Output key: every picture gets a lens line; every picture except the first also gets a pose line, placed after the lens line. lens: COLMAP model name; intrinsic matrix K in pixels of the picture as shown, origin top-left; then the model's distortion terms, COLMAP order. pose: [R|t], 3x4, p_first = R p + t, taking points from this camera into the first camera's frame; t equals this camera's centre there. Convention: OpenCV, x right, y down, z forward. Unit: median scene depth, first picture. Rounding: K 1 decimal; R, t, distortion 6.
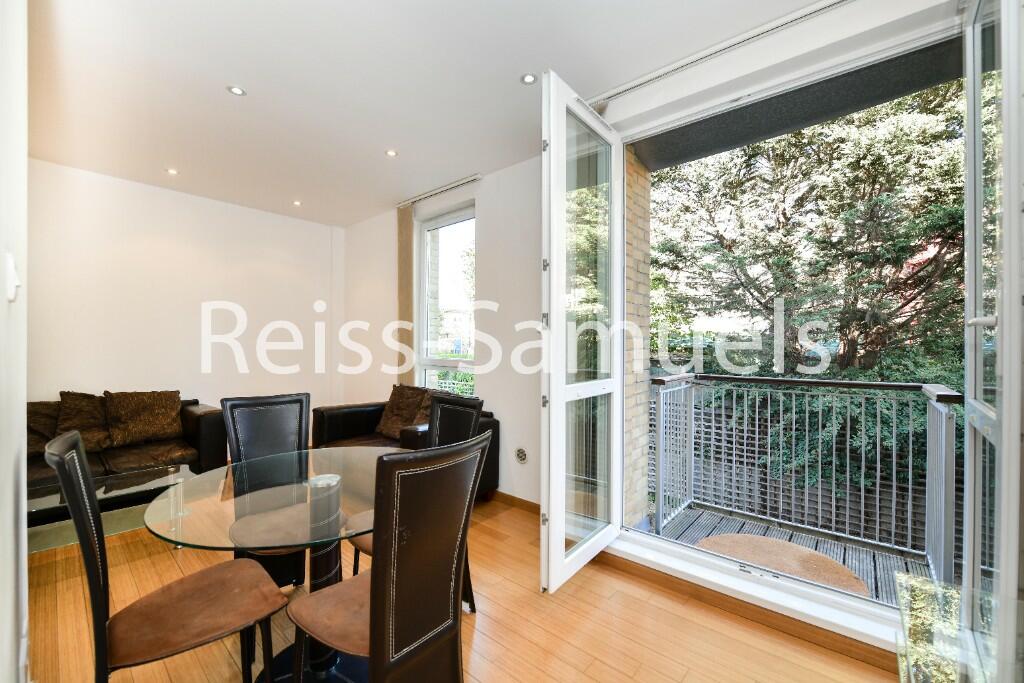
lens RADIAL K [[410.0, 0, 512.0], [0, 410.0, 341.5], [0, 0, 1]] dist [-0.017749, -0.000047]
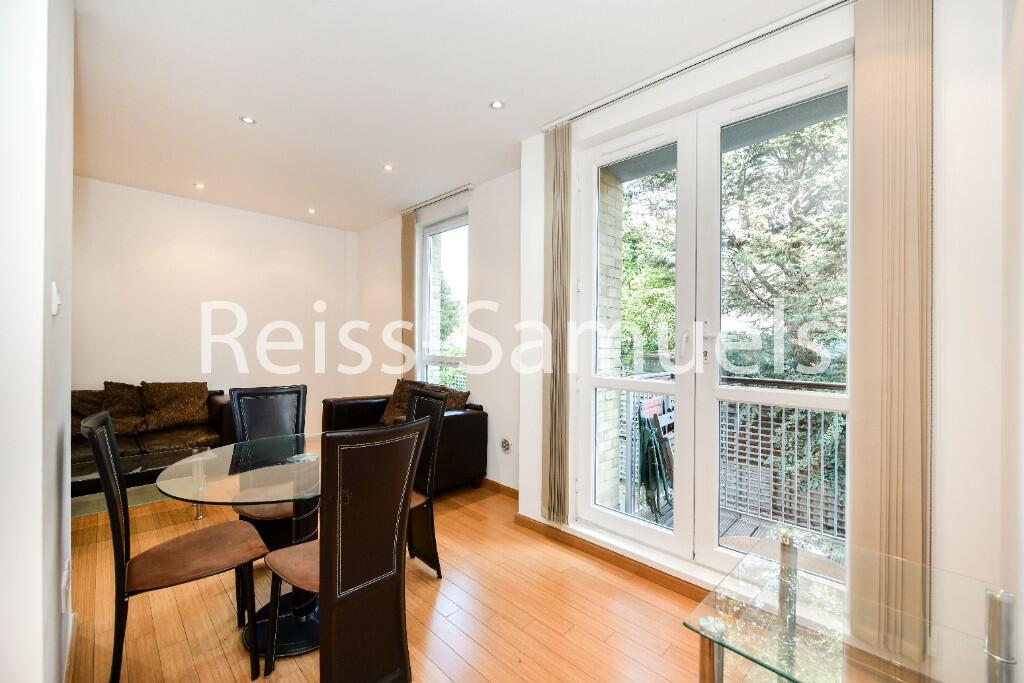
lens RADIAL K [[407.6, 0, 512.0], [0, 407.6, 341.5], [0, 0, 1]] dist [-0.015190, -0.000188]
pose [[0.998168, 0.007273, -0.060070, 0.098395], [-0.006791, 0.999943, 0.008225, -0.005931], [0.060126, -0.007802, 0.998160, -0.067858]]
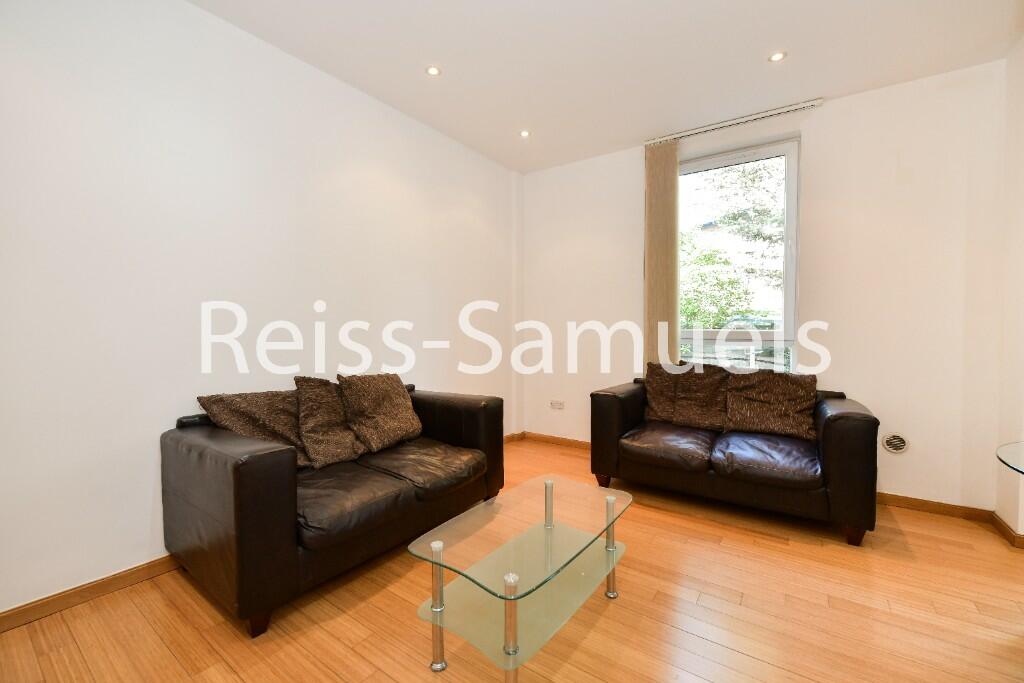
lens RADIAL K [[421.2, 0, 509.7], [0, 421.2, 328.8], [0, 0, 1]] dist [0.000711, 0.000062]
pose [[0.996553, -0.008979, 0.082468, -0.825300], [0.008730, 0.999956, 0.003375, 0.043884], [-0.082494, -0.002643, 0.996588, 0.244039]]
